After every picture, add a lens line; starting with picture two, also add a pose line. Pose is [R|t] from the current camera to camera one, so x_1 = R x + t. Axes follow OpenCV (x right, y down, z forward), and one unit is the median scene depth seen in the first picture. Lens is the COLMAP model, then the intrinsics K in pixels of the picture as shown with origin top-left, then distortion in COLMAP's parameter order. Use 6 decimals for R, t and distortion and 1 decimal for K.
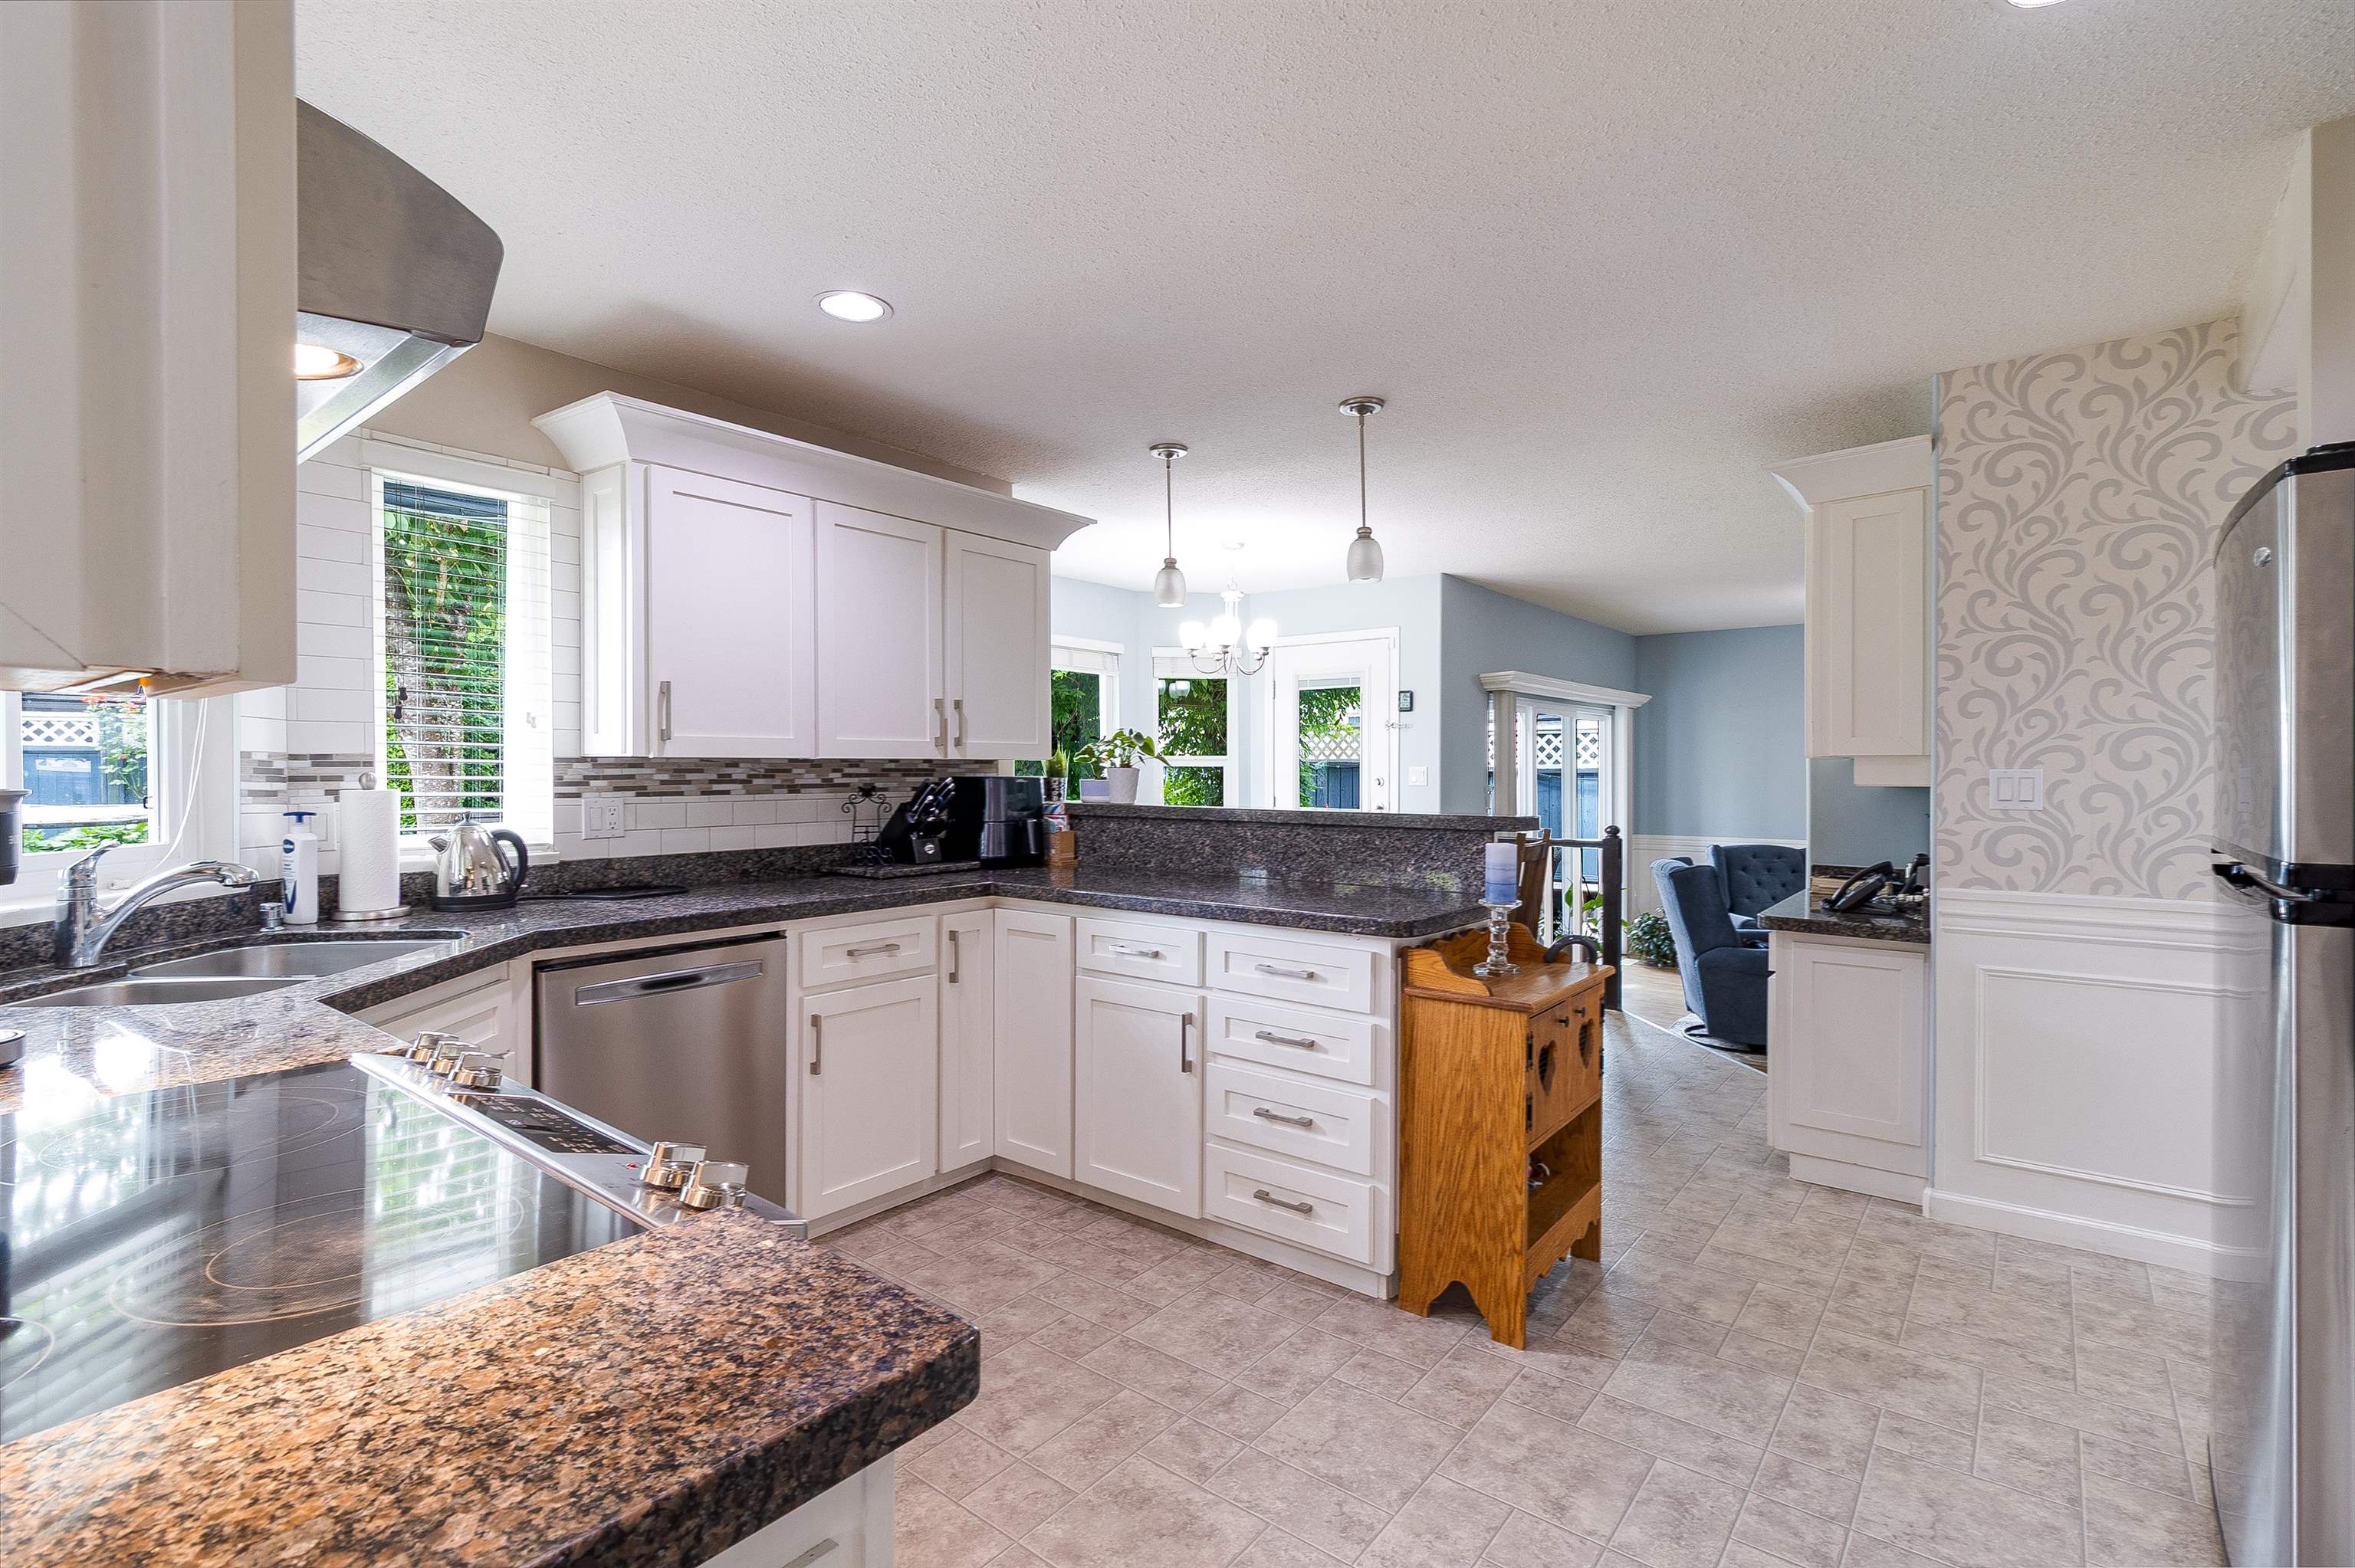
lens RADIAL K [[1079.0, 0, 1179.4], [0, 1079.0, 787.0], [0, 0, 1]] dist [-0.017314, 0.000992]
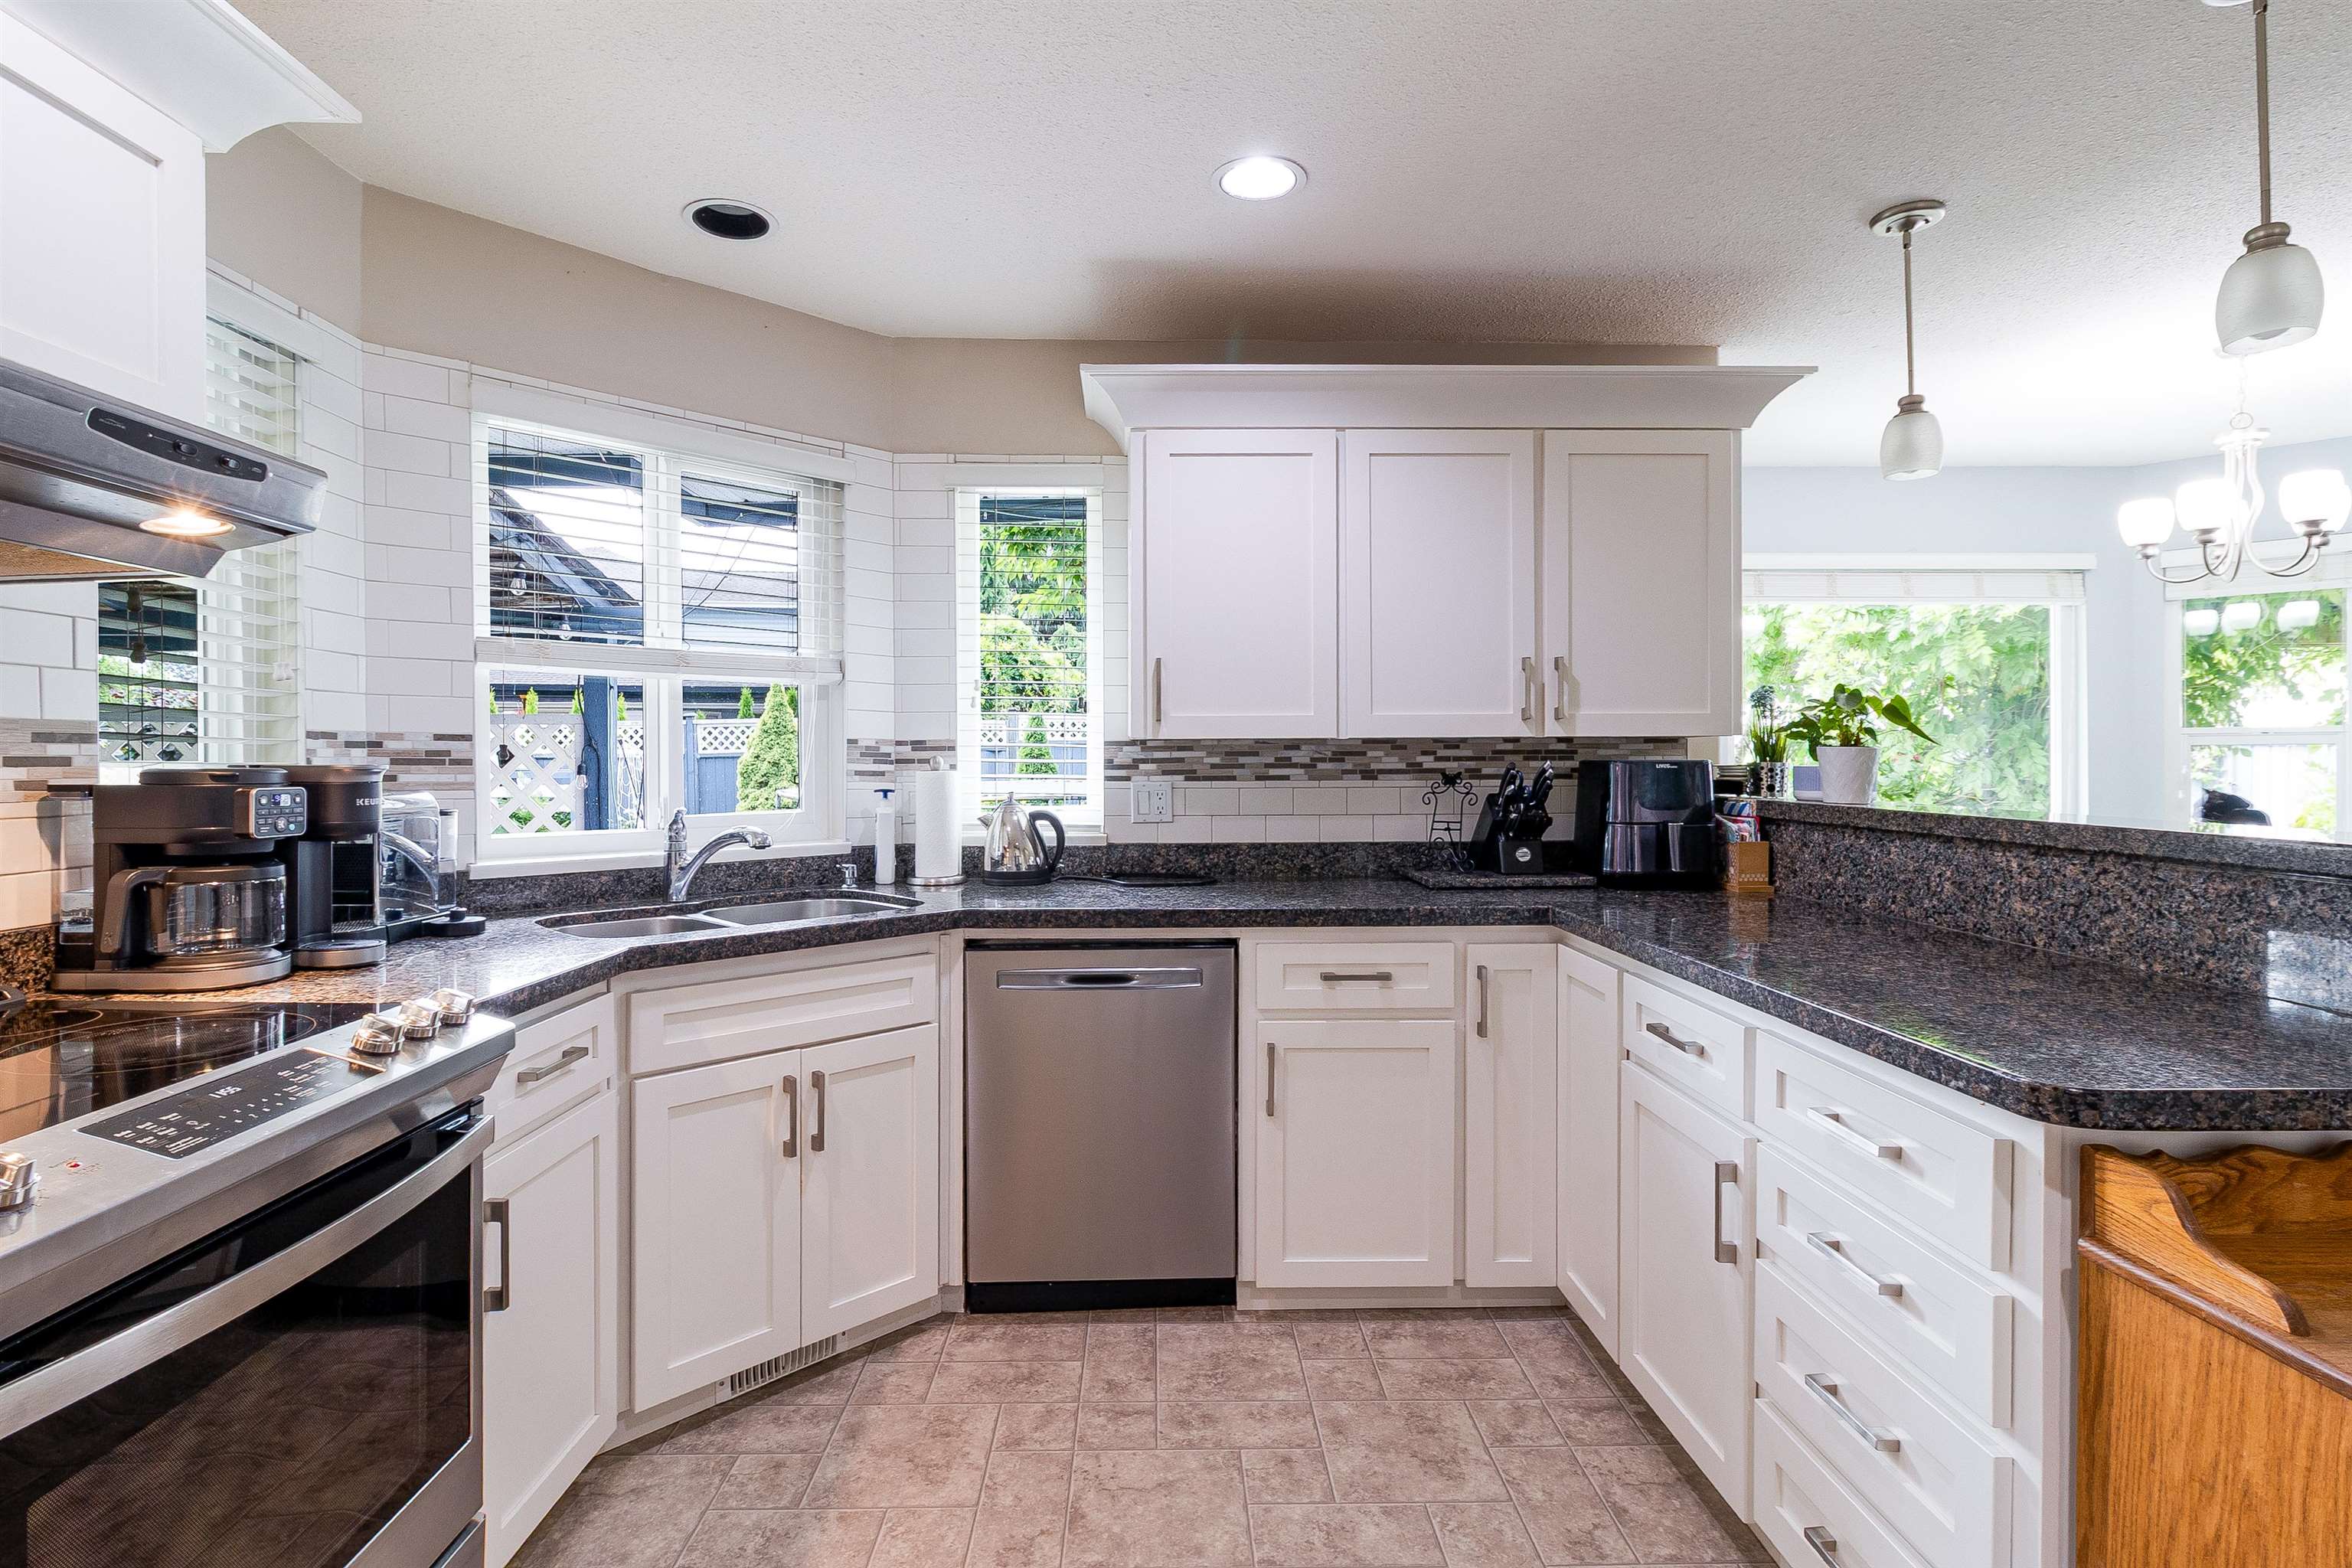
lens RADIAL K [[1137.5, 0, 1156.5], [0, 1137.5, 771.9], [0, 0, 1]] dist [0.009254, -0.001190]
pose [[0.641457, 0.007608, -0.767121, 0.257953], [-0.009591, 0.999952, 0.001897, -0.000761], [0.767099, 0.006141, 0.641500, 0.328164]]
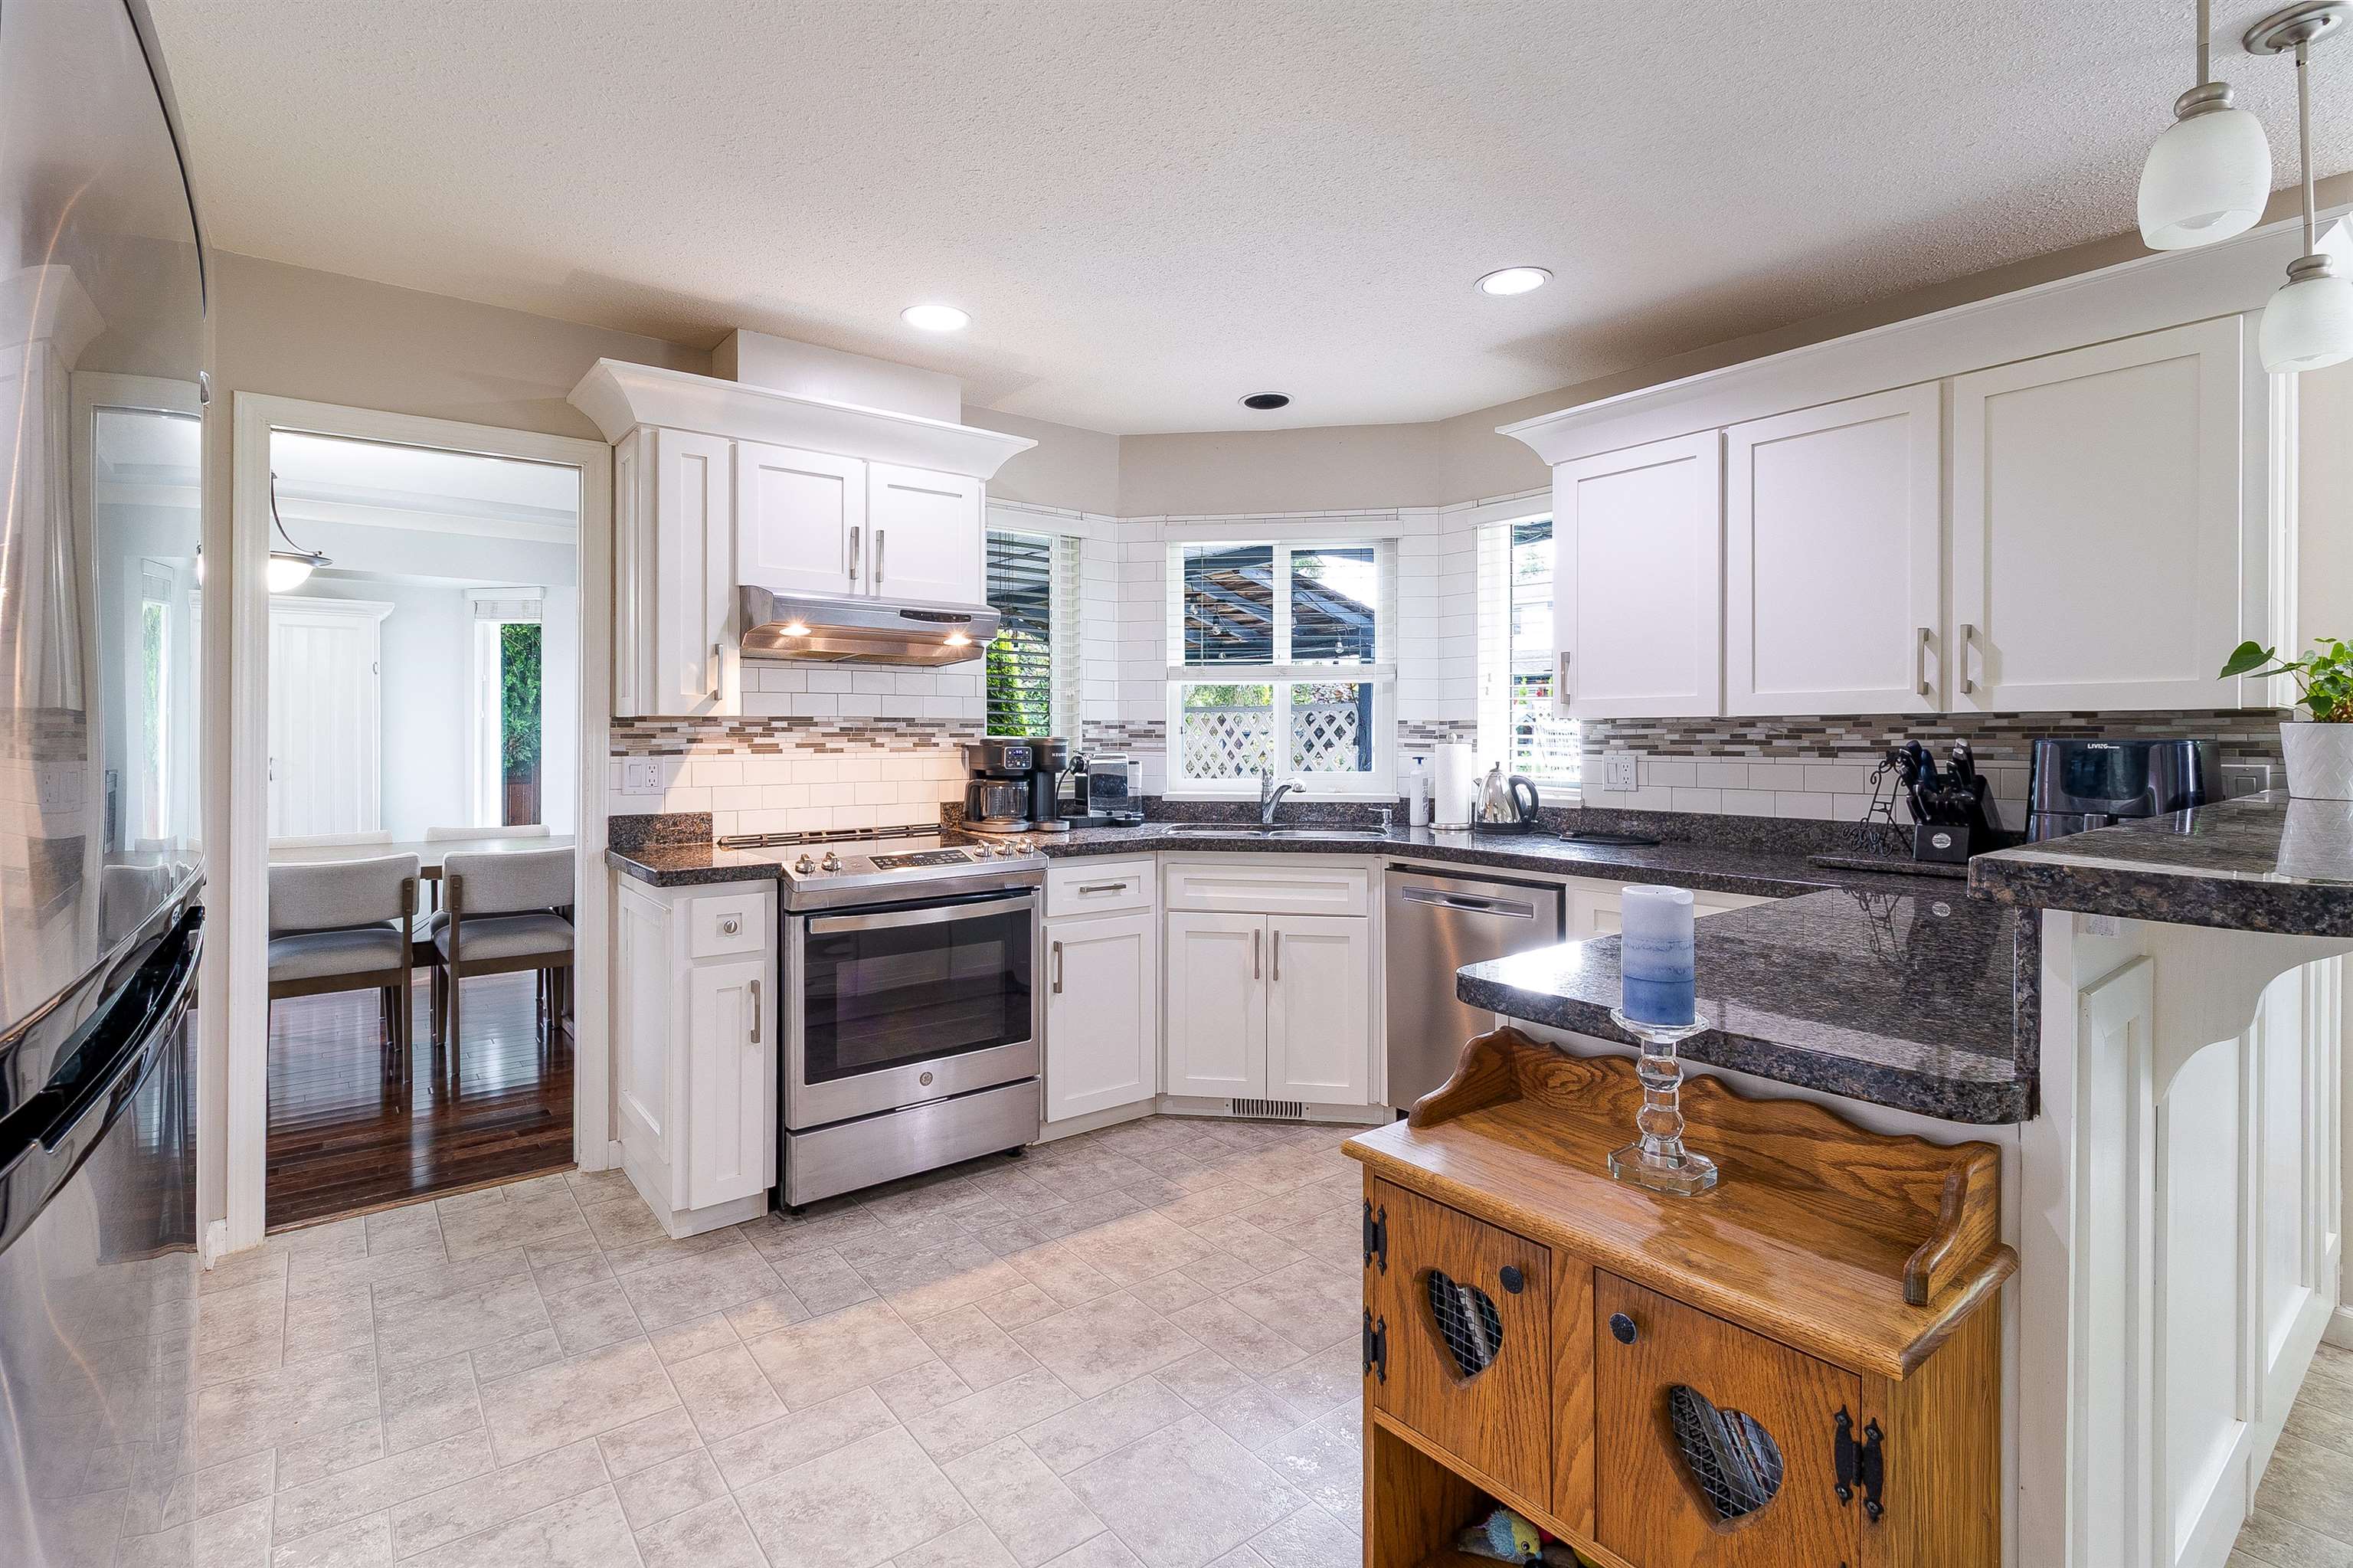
lens RADIAL K [[1078.3, 0, 1170.4], [0, 1078.3, 757.1], [0, 0, 1]] dist [-0.017314, 0.000992]
pose [[-0.226506, 0.016864, -0.973864, 0.657732], [-0.016634, 0.999637, 0.021179, -0.004025], [0.973868, 0.020996, -0.226143, 0.777110]]
